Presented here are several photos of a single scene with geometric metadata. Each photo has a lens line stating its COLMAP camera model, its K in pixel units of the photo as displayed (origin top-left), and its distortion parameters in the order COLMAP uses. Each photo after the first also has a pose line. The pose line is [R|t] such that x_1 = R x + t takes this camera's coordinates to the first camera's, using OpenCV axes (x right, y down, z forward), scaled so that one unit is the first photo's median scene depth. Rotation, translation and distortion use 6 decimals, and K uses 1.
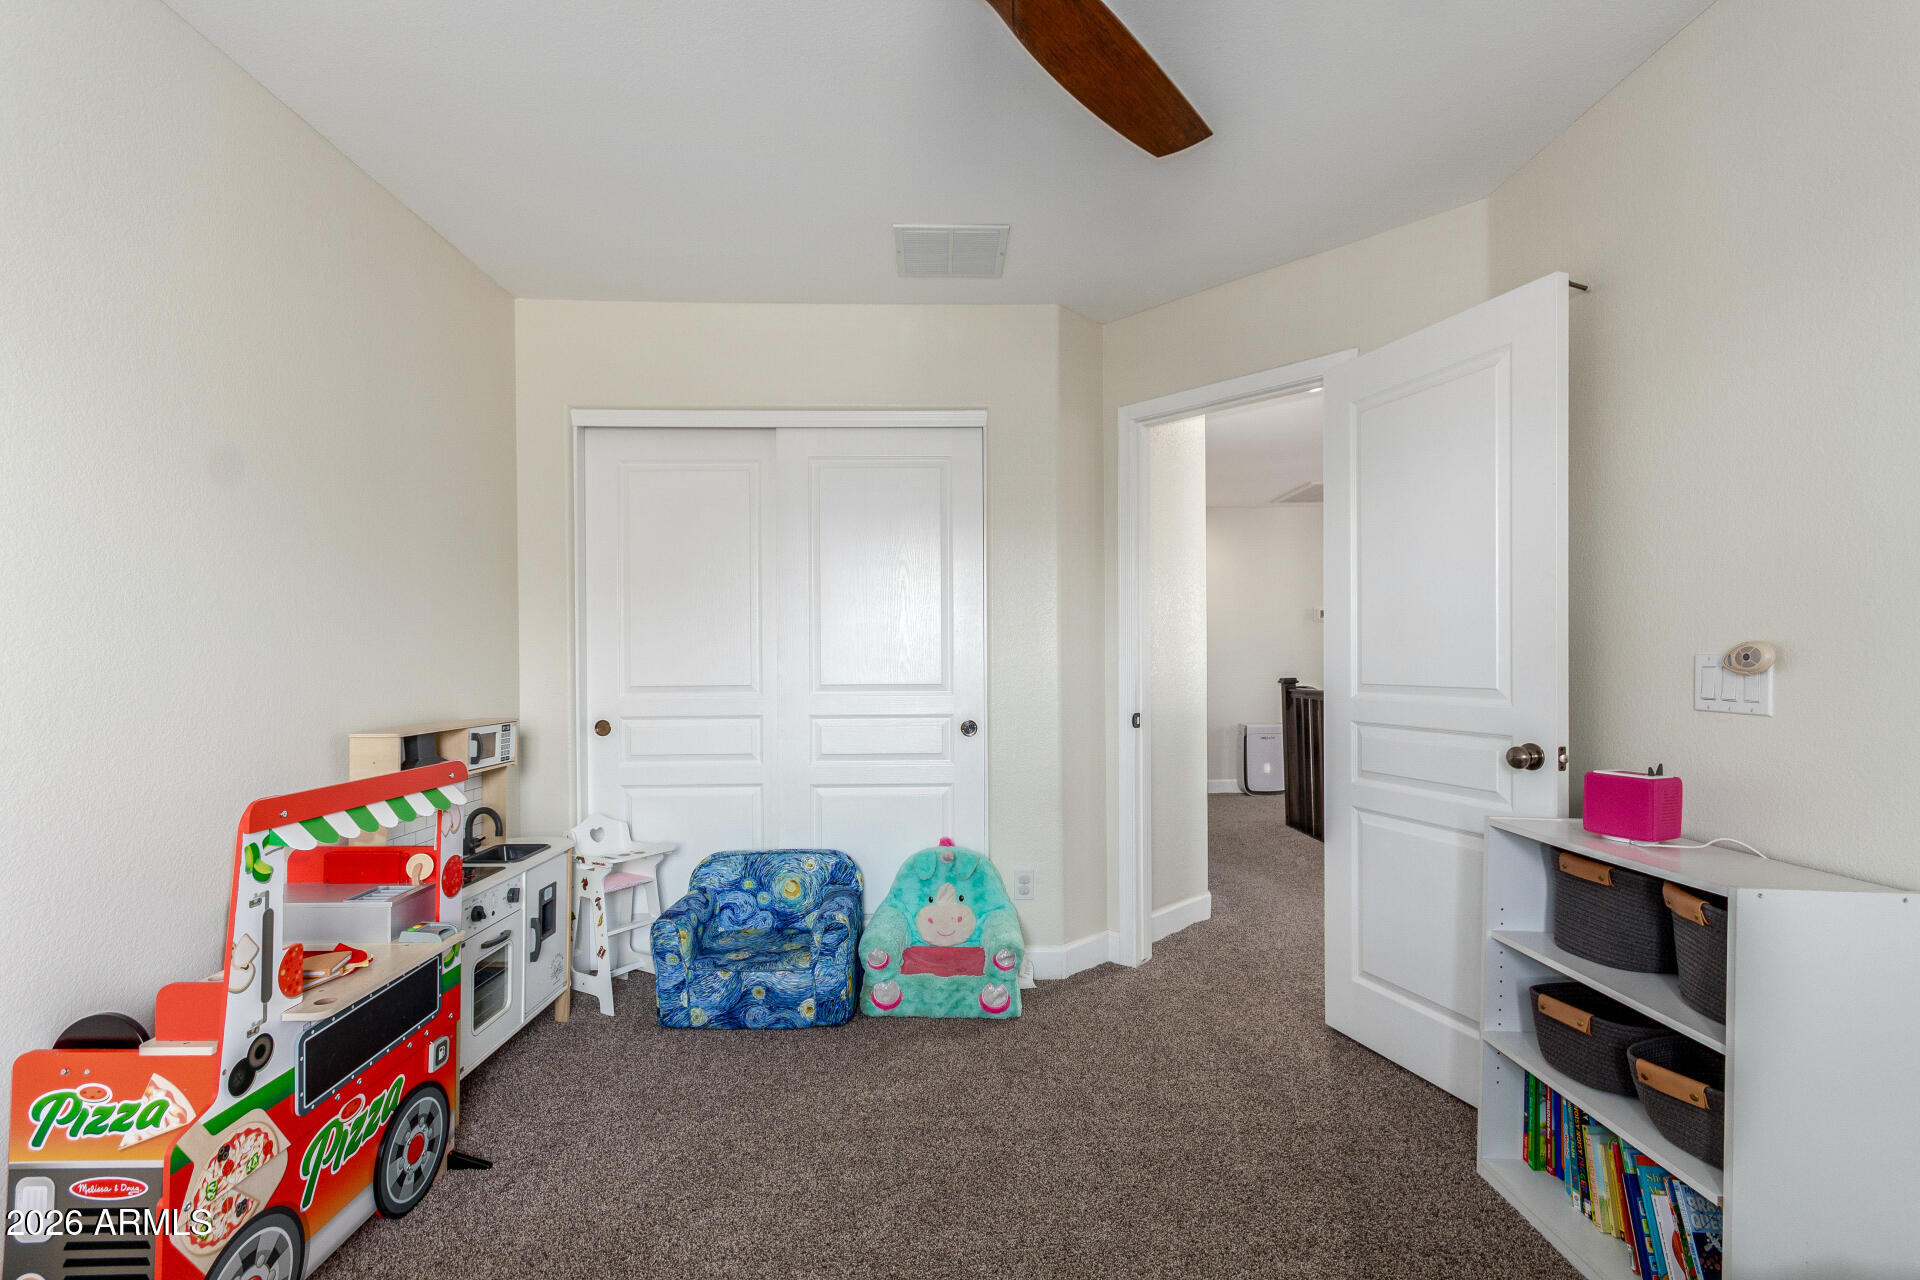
lens RADIAL K [[895.3, 0, 958.2], [0, 895.3, 649.1], [0, 0, 1]] dist [0.004703, 0.004200]
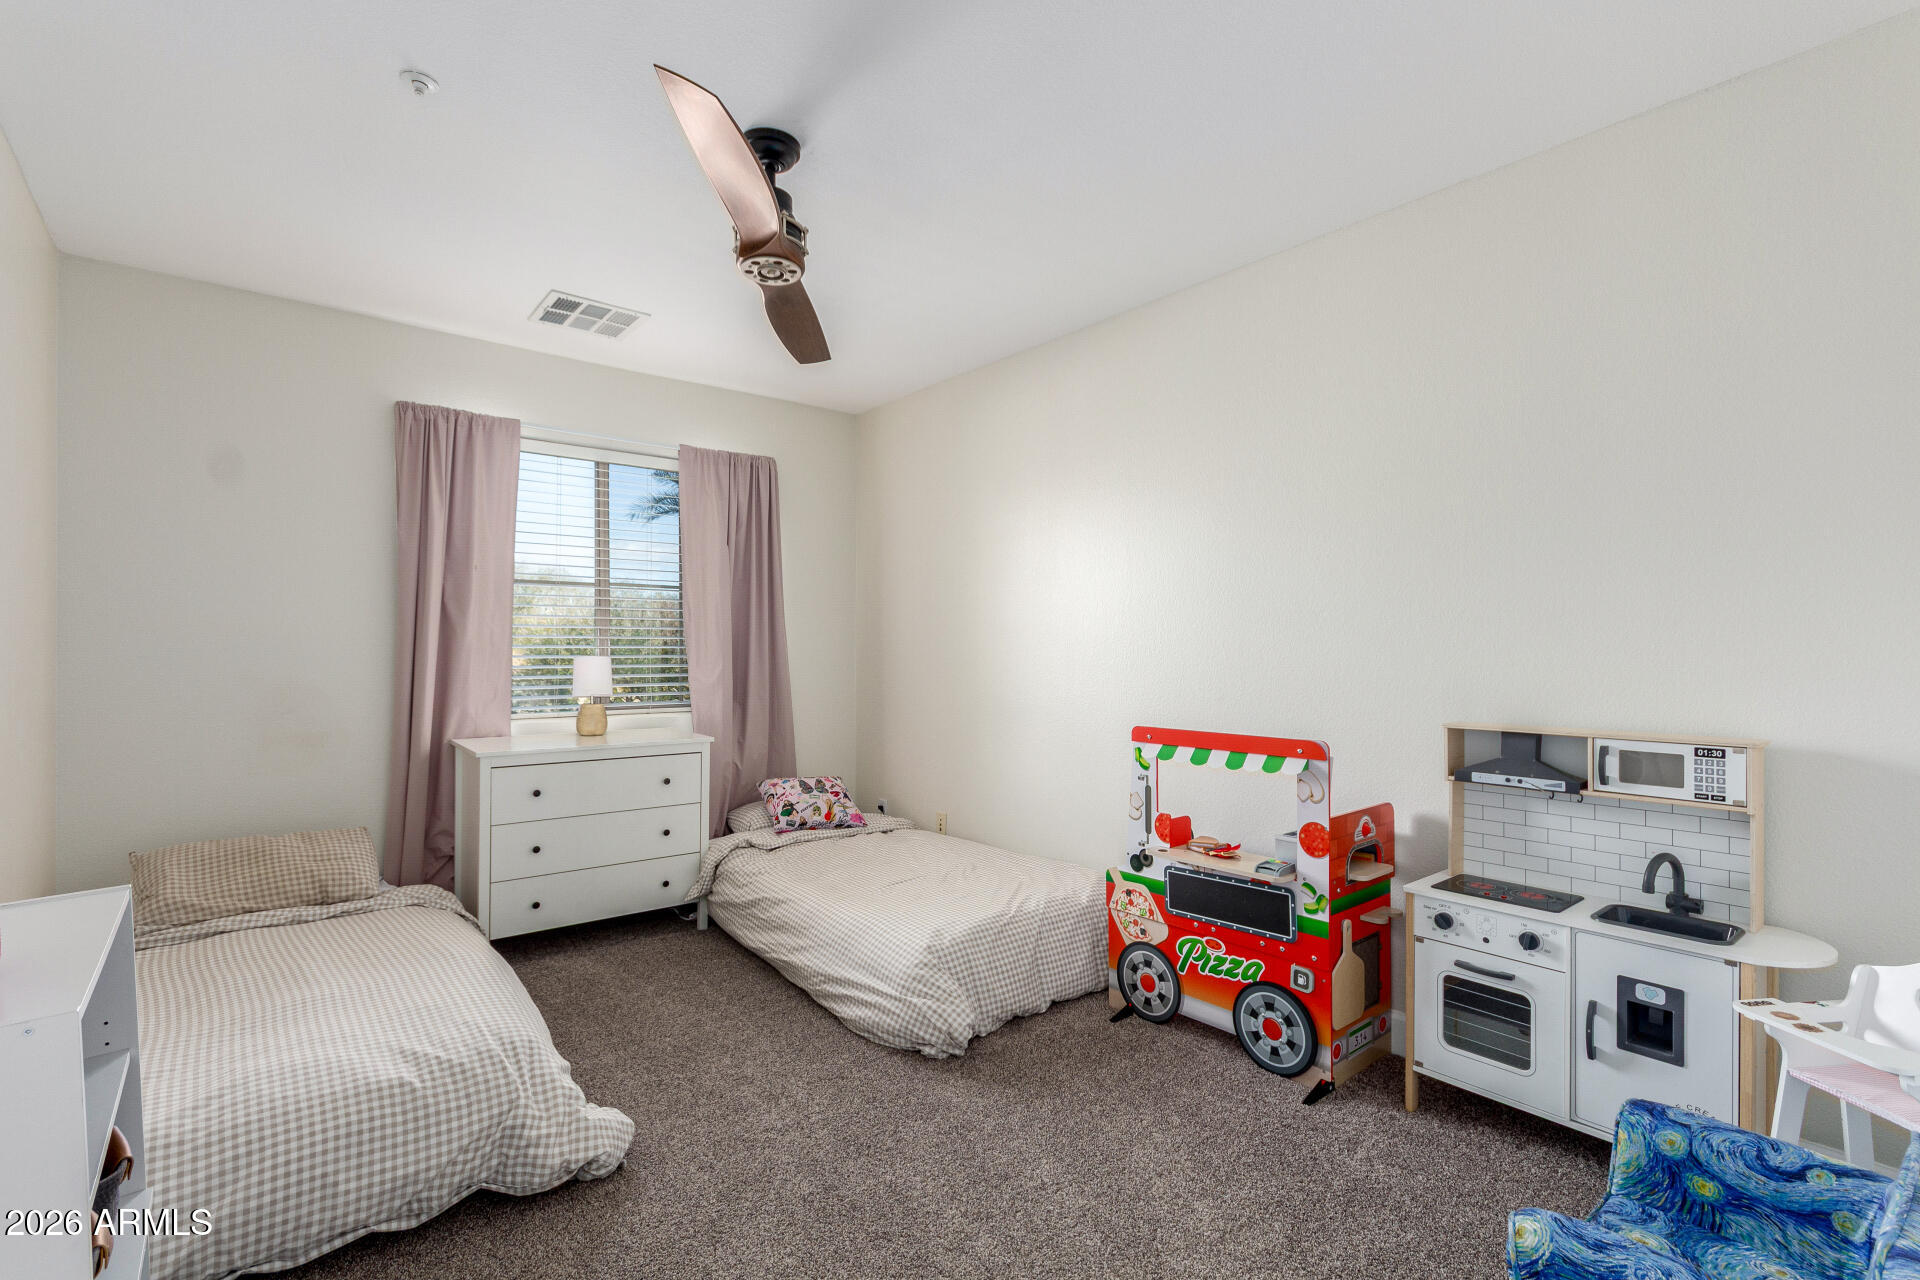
lens RADIAL K [[895.3, 0, 960.0], [0, 895.3, 646.1], [0, 0, 1]] dist [0.004703, 0.004200]
pose [[-0.782293, 0.001583, -0.622908, 0.705030], [0.010470, 0.999889, -0.010608, 0.011786], [0.622822, -0.014820, -0.782223, 2.196210]]
